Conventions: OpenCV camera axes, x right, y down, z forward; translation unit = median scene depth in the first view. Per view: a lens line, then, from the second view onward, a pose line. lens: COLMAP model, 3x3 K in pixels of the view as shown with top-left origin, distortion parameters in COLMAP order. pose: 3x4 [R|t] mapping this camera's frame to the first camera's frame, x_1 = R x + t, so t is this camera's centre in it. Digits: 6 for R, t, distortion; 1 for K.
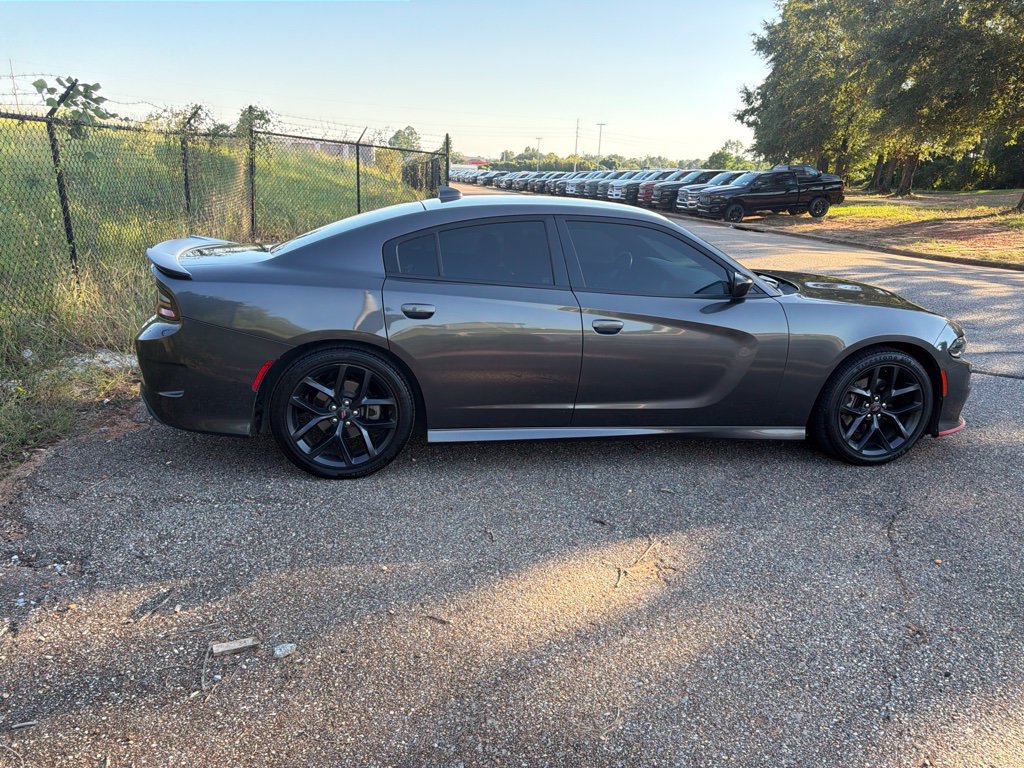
lens RADIAL K [[723.0, 0, 510.0], [0, 723.0, 385.0], [0, 0, 1]] dist [0.032162, -0.037160]
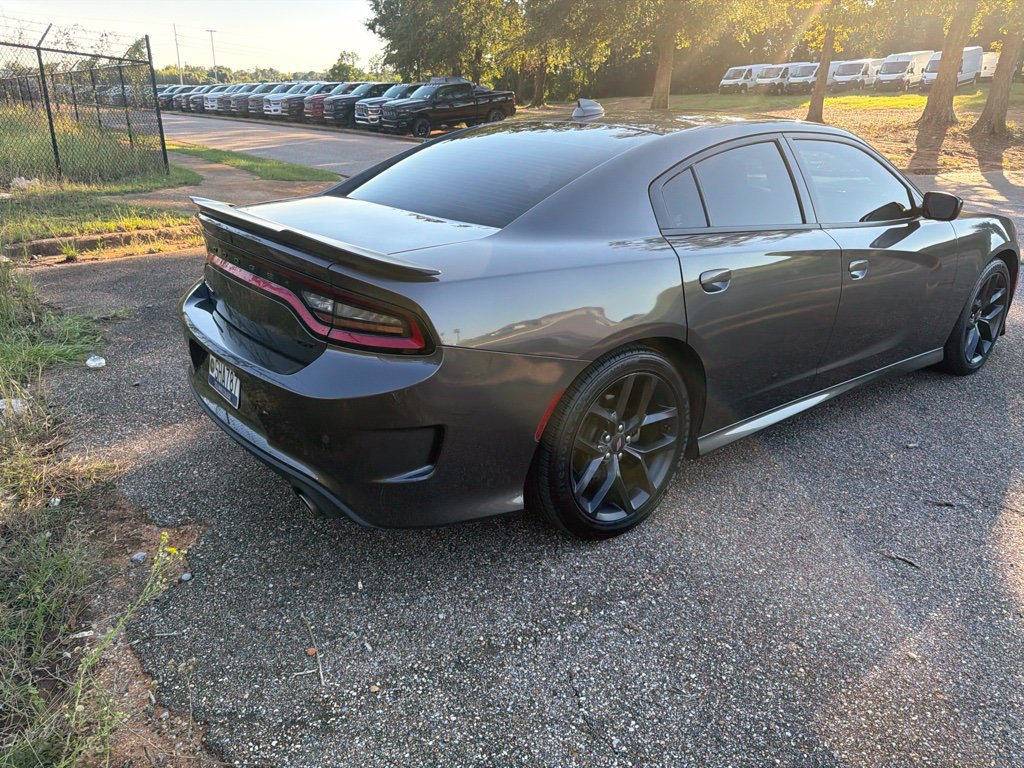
lens RADIAL K [[723.0, 0, 509.0], [0, 723.0, 378.1], [0, 0, 1]] dist [0.032162, -0.037160]
pose [[0.883450, -0.184227, 0.430786, -0.235494], [0.141247, 0.981398, 0.130029, -0.048670], [-0.446727, -0.054027, 0.893038, 0.168024]]
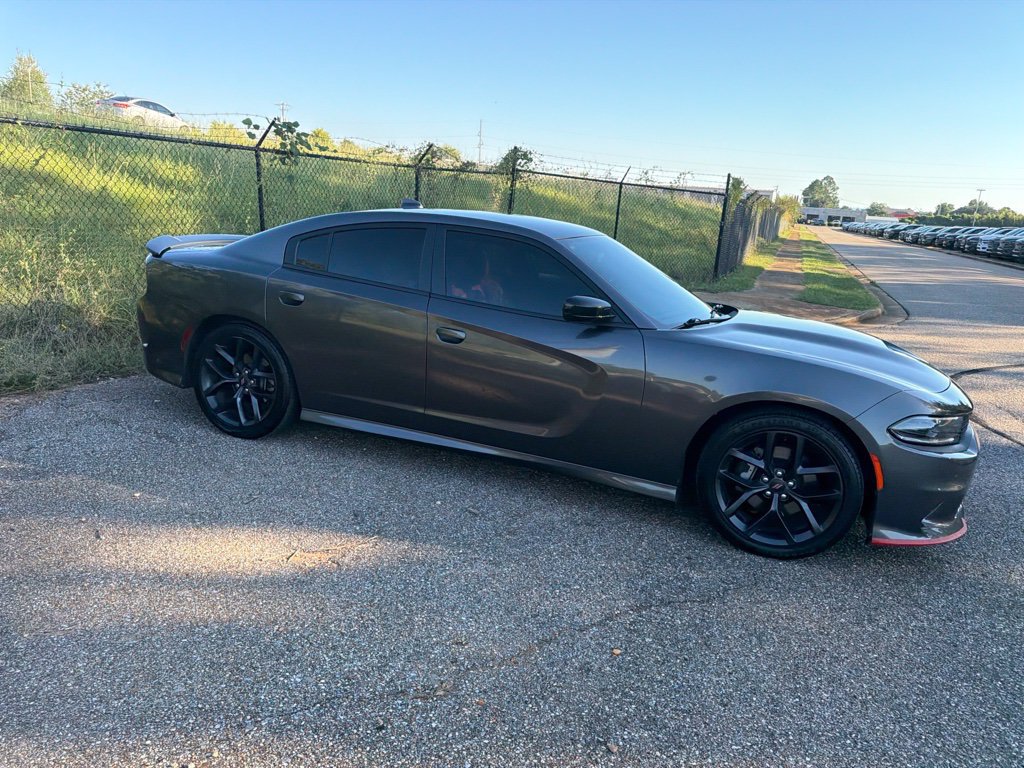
lens RADIAL K [[723.0, 0, 506.0], [0, 723.0, 388.0], [0, 0, 1]] dist [0.032162, -0.037160]
pose [[0.860002, 0.151498, -0.487282, 0.275510], [-0.180013, 0.983592, -0.011901, -0.004454], [0.477484, 0.097952, 0.873163, 0.069319]]
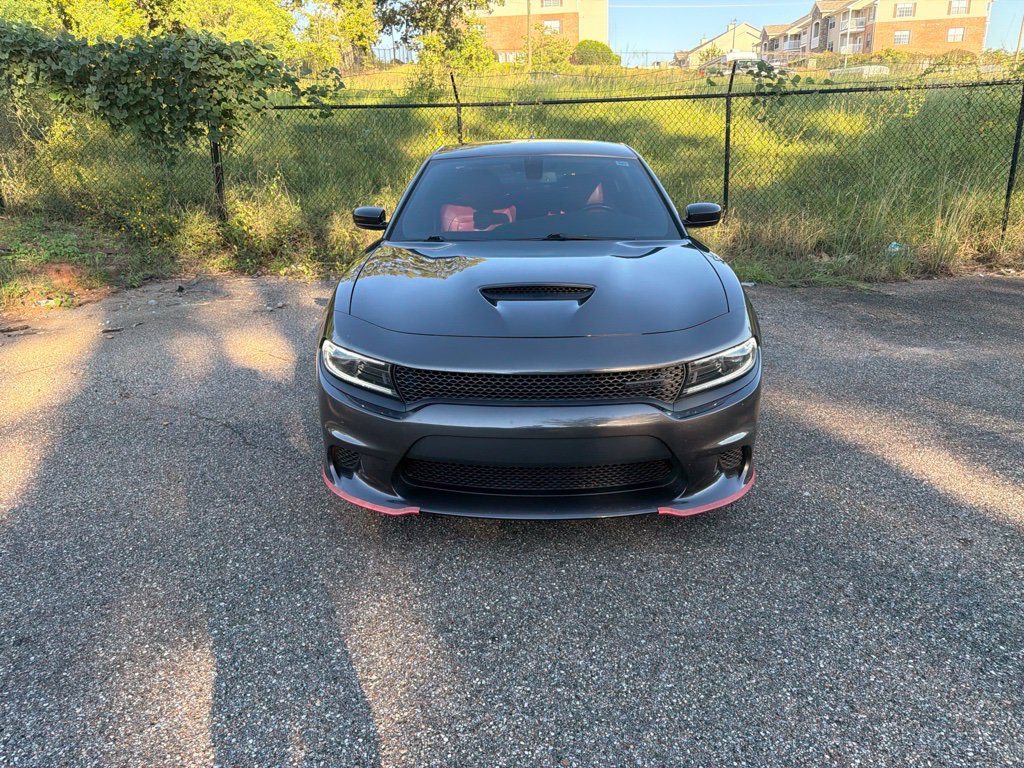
lens RADIAL K [[723.0, 0, 509.4], [0, 723.0, 387.5], [0, 0, 1]] dist [0.032162, -0.037160]
pose [[-0.193172, 0.286624, -0.938366, 0.546381], [-0.258175, 0.907828, 0.330445, -0.128823], [0.946589, 0.306095, -0.101368, 0.559663]]
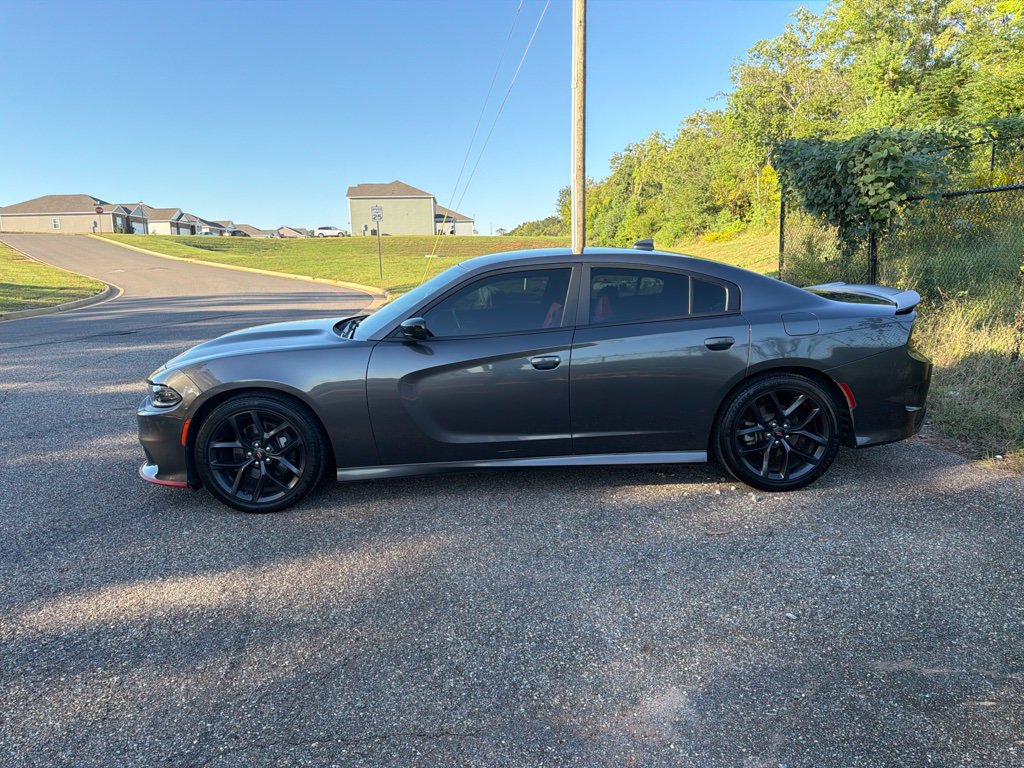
lens RADIAL K [[723.0, 0, 508.8], [0, 723.0, 386.0], [0, 0, 1]] dist [0.032162, -0.037160]
pose [[-0.989043, -0.035415, 0.143314, -0.024433], [0.033516, 0.891579, 0.451623, -0.270421], [-0.143770, 0.451478, -0.880624, 0.977963]]
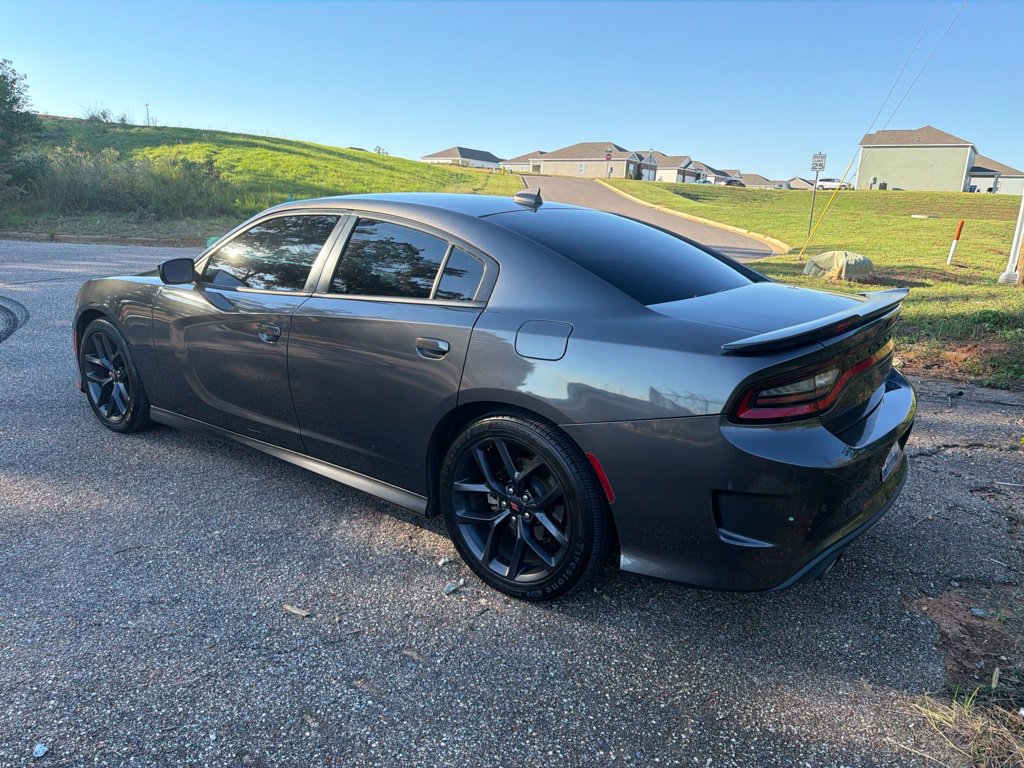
lens RADIAL K [[723.0, 0, 509.0], [0, 723.0, 391.7], [0, 0, 1]] dist [0.032162, -0.037160]
pose [[-0.678683, -0.241163, 0.693707, -0.313407], [0.150740, 0.878700, 0.452950, -0.201713], [-0.718795, 0.411979, -0.560006, 0.708503]]
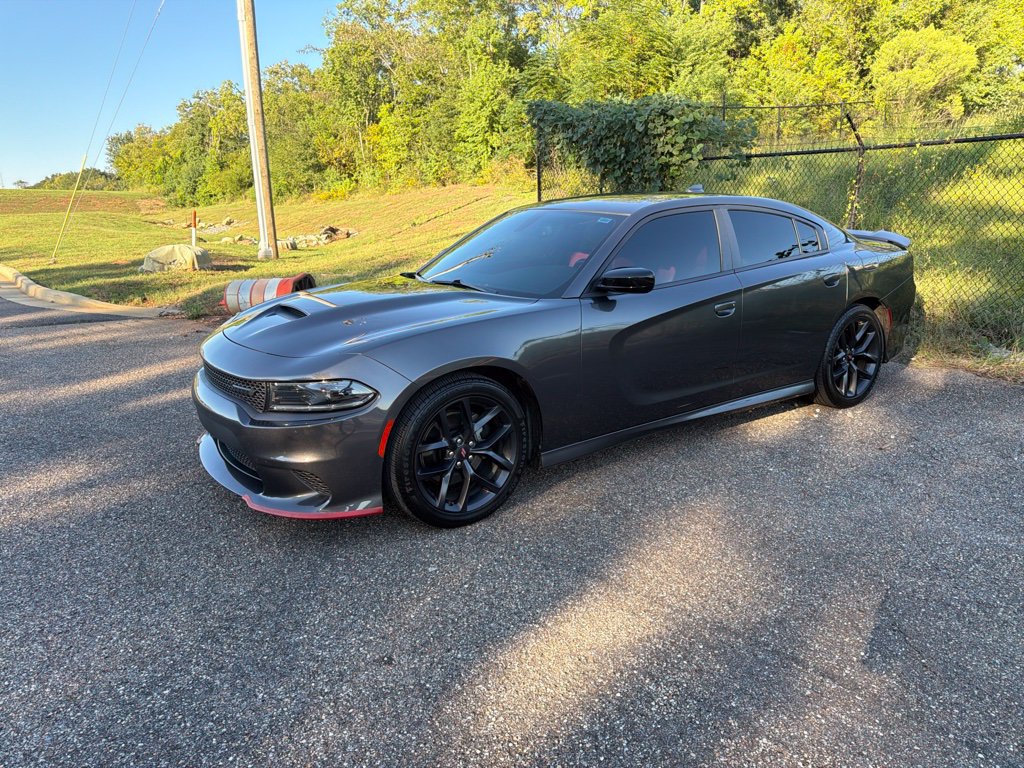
lens RADIAL K [[723.0, 0, 509.5], [0, 723.0, 382.5], [0, 0, 1]] dist [0.032162, -0.037160]
pose [[-0.911510, 0.084952, -0.402409, 0.308240], [-0.125014, 0.874908, 0.467876, -0.231235], [0.391818, 0.476780, -0.786867, 0.892055]]
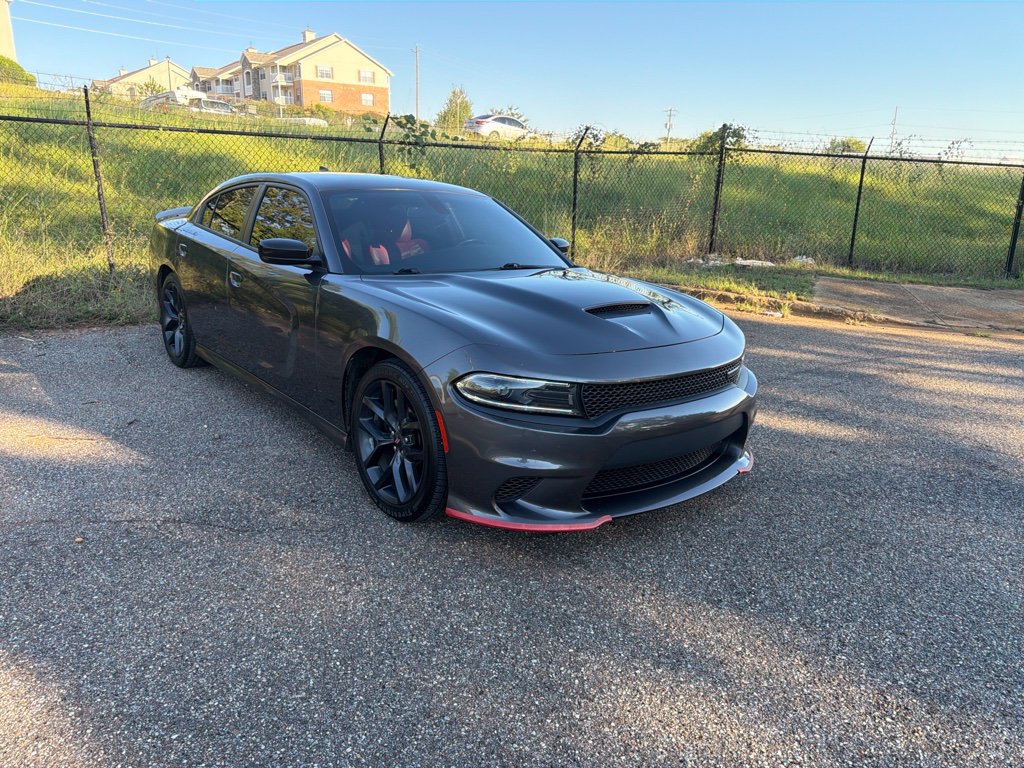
lens RADIAL K [[723.0, 0, 506.6], [0, 723.0, 375.3], [0, 0, 1]] dist [0.032162, -0.037160]
pose [[0.495772, 0.203003, -0.844393, 0.522932], [-0.255430, 0.963375, 0.081637, -0.054369], [0.830040, 0.175210, 0.529467, 0.310058]]
